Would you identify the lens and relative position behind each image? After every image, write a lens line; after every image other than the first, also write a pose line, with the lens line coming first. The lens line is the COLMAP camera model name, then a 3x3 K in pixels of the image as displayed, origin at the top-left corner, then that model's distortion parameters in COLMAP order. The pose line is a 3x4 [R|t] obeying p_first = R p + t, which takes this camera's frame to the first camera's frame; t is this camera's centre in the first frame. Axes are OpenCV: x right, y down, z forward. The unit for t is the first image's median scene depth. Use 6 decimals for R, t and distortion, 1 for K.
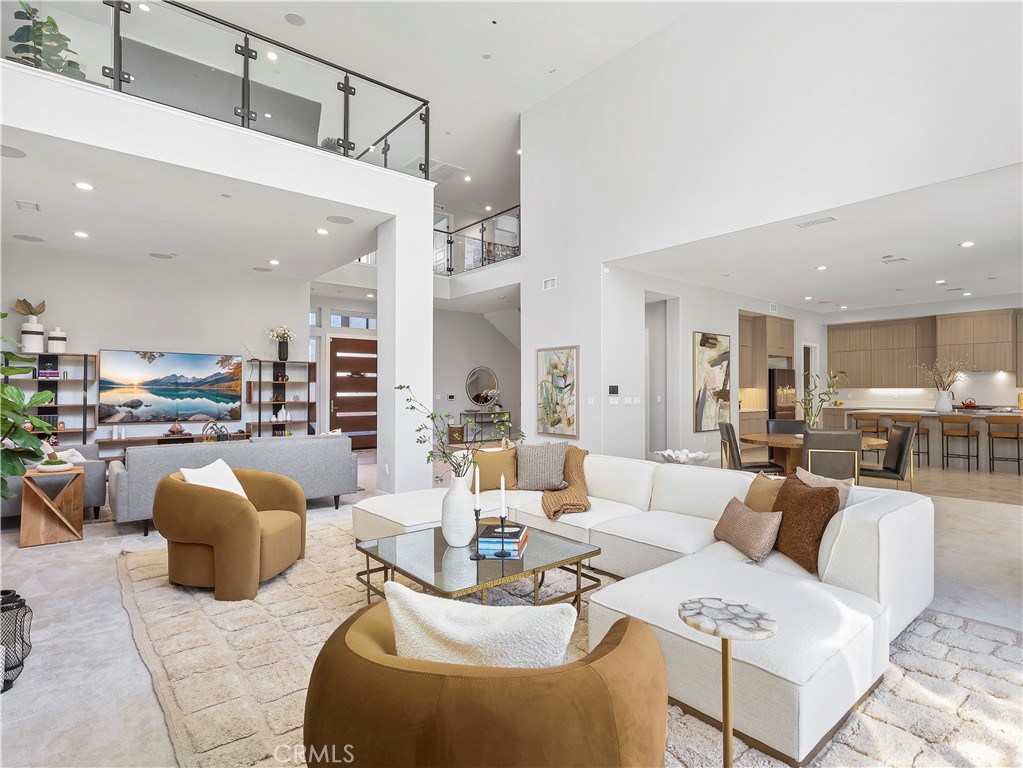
lens RADIAL K [[540.8, 0, 513.9], [0, 540.8, 383.3], [0, 0, 1]] dist [0.000329, 0.000508]
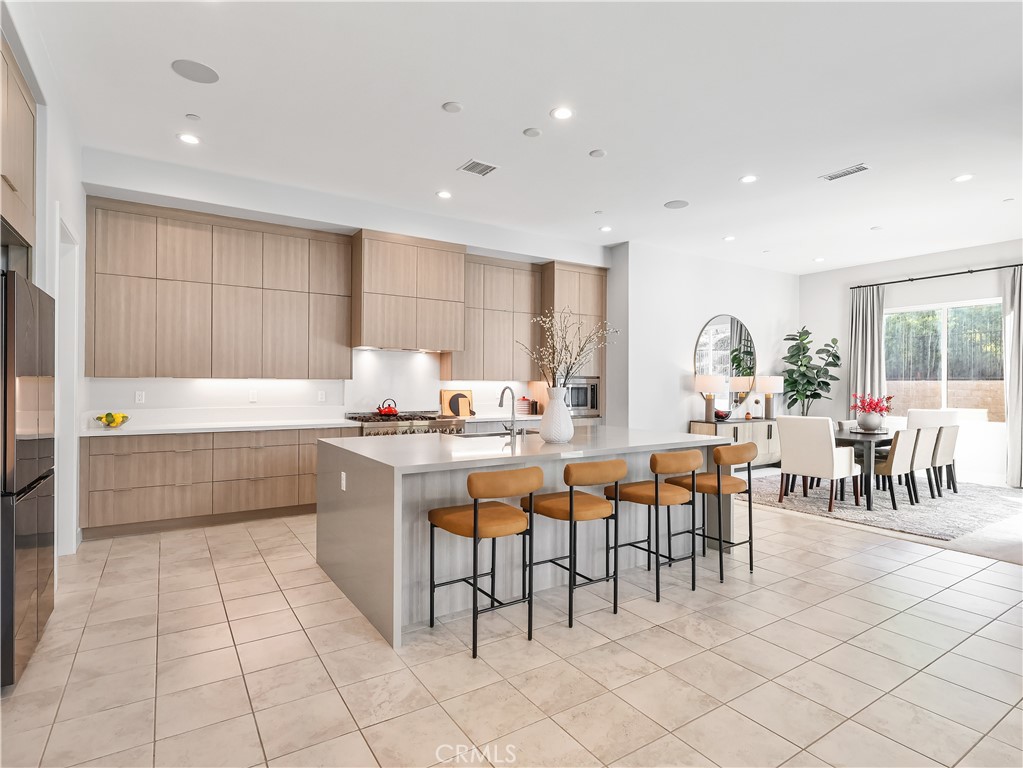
lens RADIAL K [[536.0, 0, 513.3], [0, 536.0, 386.0], [0, 0, 1]] dist [0.000445, 0.000409]
pose [[0.116863, -0.002206, 0.993146, 0.362090], [-0.018916, 0.999811, 0.004447, 0.010722], [-0.992968, -0.019306, 0.116800, 0.914164]]
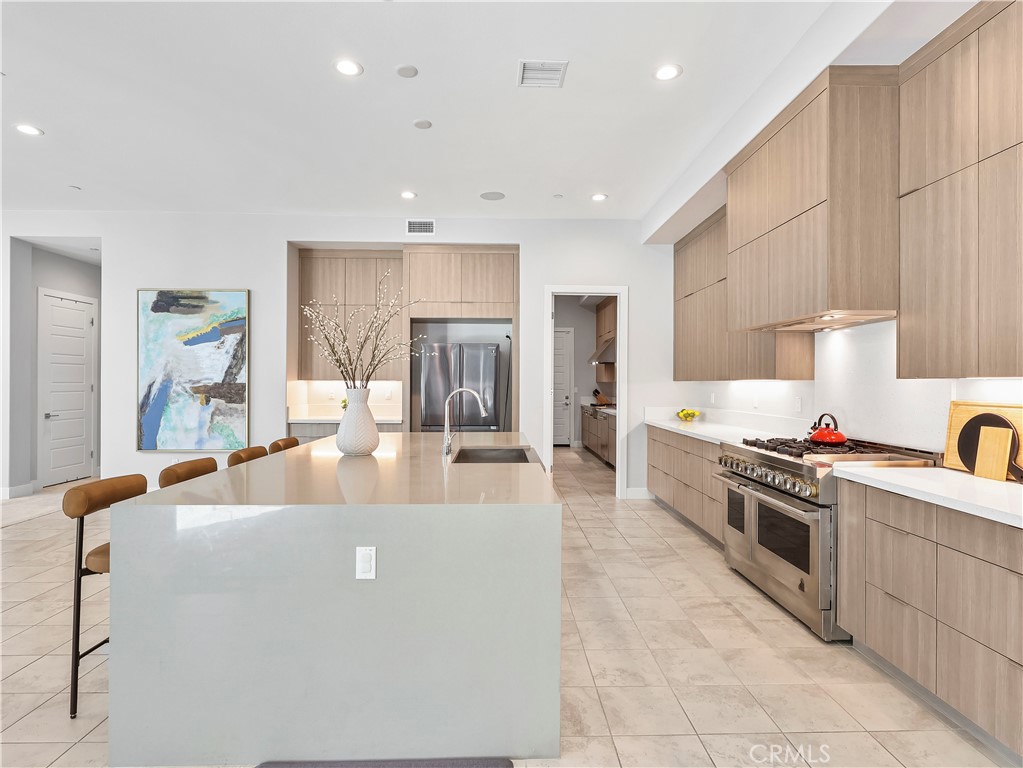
lens RADIAL K [[535.9, 0, 514.2], [0, 535.9, 382.3], [0, 0, 1]] dist [-0.001154, -0.000689]
pose [[0.789450, 0.002709, -0.613809, 1.000252], [0.004486, 0.999938, 0.010183, 0.006520], [0.613799, -0.010793, 0.789389, 0.737984]]
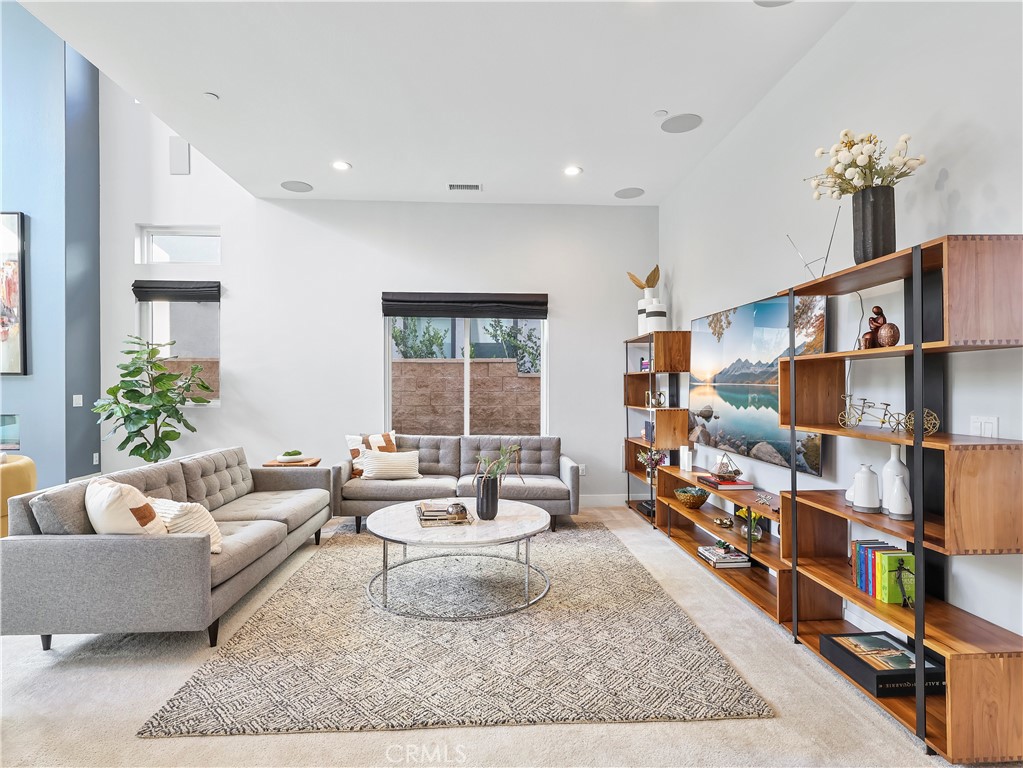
lens RADIAL K [[539.6, 0, 508.6], [0, 539.6, 390.8], [0, 0, 1]] dist [0.000498, 0.000322]
pose [[-0.597784, 0.002847, -0.801652, -0.108762], [0.009297, 0.999951, -0.003382, 0.012780], [0.801604, -0.009474, -0.597781, 0.886920]]
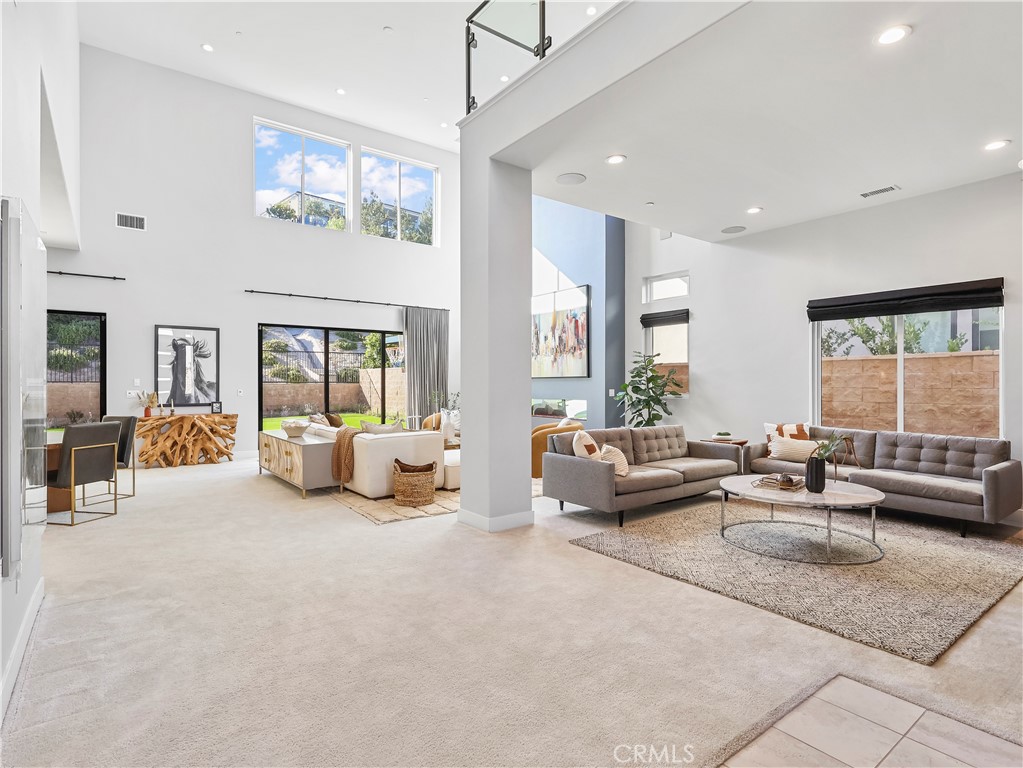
lens RADIAL K [[535.9, 0, 514.2], [0, 535.9, 382.3], [0, 0, 1]] dist [-0.001154, -0.000689]
pose [[-0.998998, -0.000589, 0.044747, -0.159419], [-0.001374, 0.999846, -0.017508, 0.015262], [-0.044730, -0.017552, -0.998845, 1.091904]]
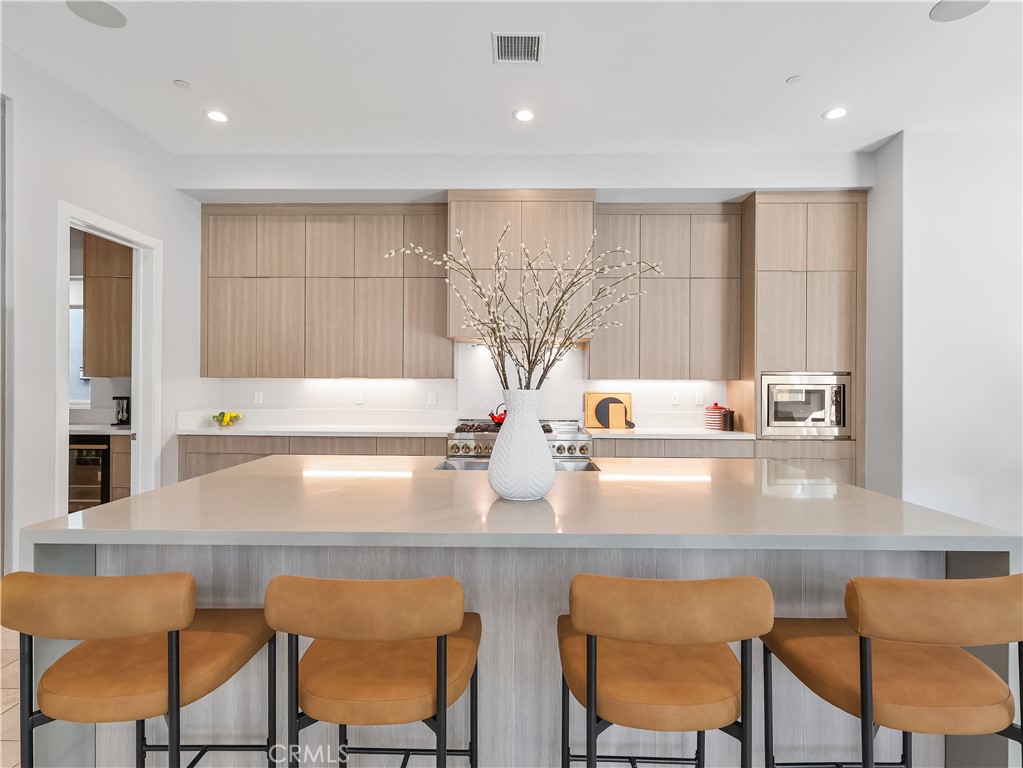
lens RADIAL K [[540.8, 0, 513.9], [0, 540.8, 383.3], [0, 0, 1]] dist [0.000329, 0.000508]
pose [[0.654555, 0.004627, 0.756000, 0.588975], [-0.016287, 0.999836, 0.007982, 0.008987], [-0.755839, -0.017537, 0.654523, 0.803073]]
